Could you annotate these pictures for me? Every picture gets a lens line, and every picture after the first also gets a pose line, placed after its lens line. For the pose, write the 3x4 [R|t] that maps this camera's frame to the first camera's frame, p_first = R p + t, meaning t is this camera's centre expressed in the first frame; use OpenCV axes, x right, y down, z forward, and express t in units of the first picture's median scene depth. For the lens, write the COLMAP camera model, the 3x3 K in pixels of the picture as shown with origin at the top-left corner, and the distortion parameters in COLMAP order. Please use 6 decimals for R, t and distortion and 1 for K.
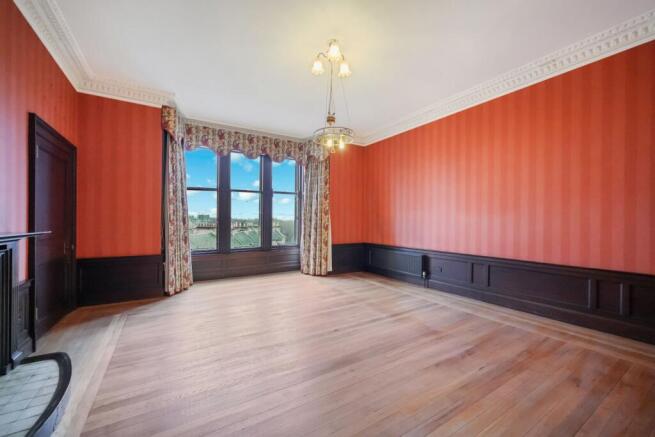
lens RADIAL K [[259.7, 0, 324.4], [0, 259.7, 223.2], [0, 0, 1]] dist [-0.000528, 0.000062]
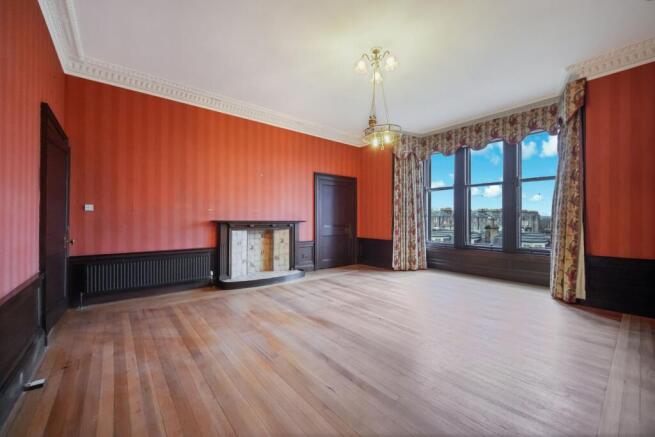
lens RADIAL K [[259.7, 0, 323.9], [0, 259.7, 216.4], [0, 0, 1]] dist [-0.000528, 0.000062]
pose [[0.137632, -0.005956, -0.990466, 0.559617], [-0.003132, 0.999974, -0.006449, -0.001561], [0.990478, 0.003990, 0.137610, 0.324601]]
